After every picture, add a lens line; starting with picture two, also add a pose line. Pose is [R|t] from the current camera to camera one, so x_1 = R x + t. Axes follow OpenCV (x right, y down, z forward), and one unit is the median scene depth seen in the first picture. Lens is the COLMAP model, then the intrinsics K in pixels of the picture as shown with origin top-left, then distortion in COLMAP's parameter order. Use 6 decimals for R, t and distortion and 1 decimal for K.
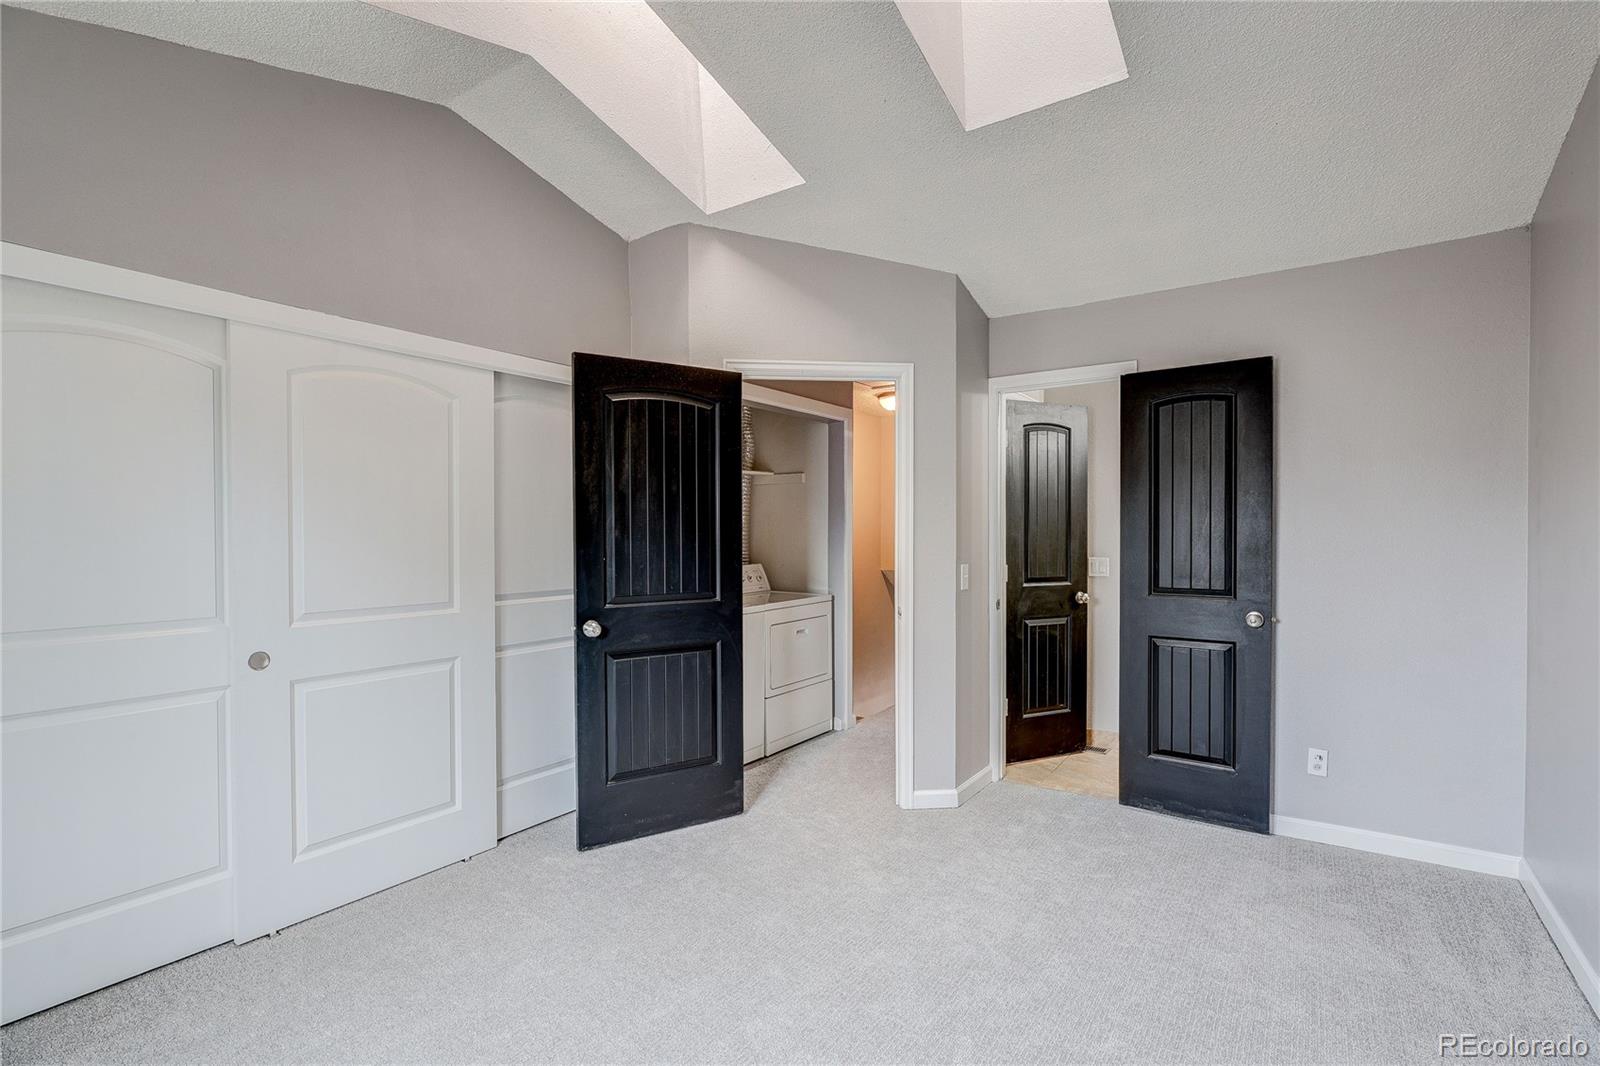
lens RADIAL K [[747.0, 0, 799.9], [0, 747.0, 539.5], [0, 0, 1]] dist [-0.002795, -0.000495]
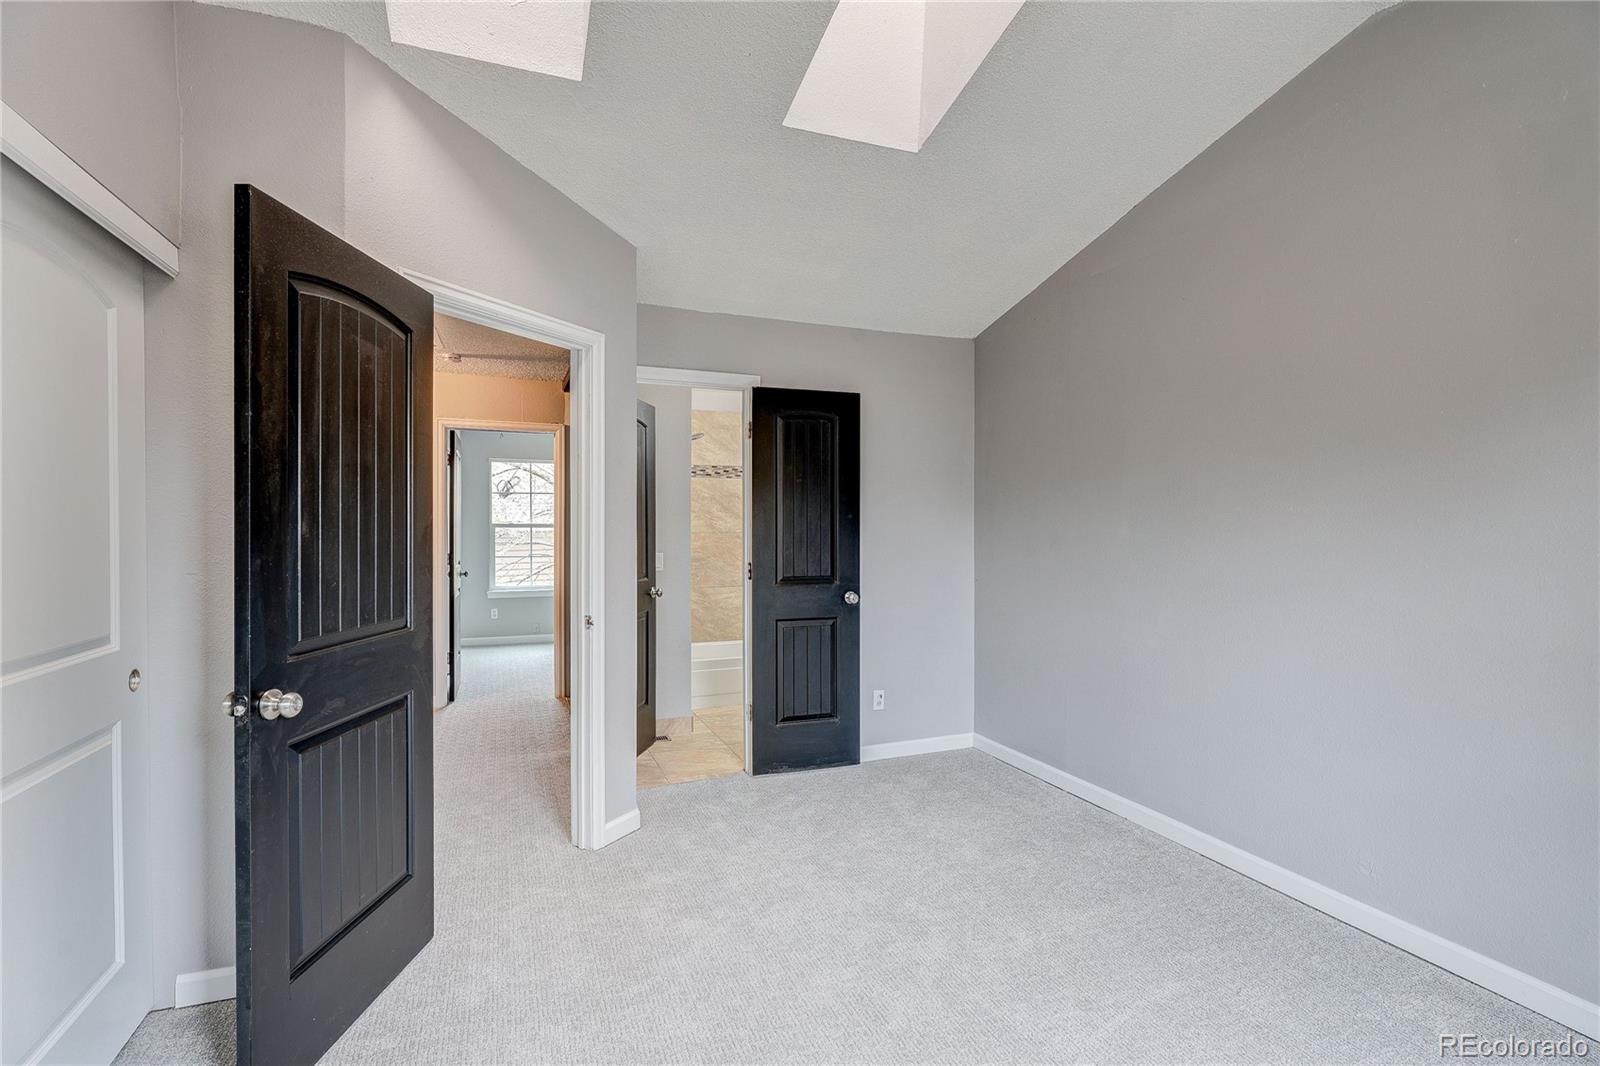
lens RADIAL K [[743.0, 0, 800.0], [0, 743.0, 533.0], [0, 0, 1]] dist [-0.003625, -0.000258]
pose [[0.553864, -0.001317, 0.832606, -0.500442], [0.005687, 0.999981, -0.002202, -0.001316], [-0.832587, 0.005955, 0.553862, 0.372949]]
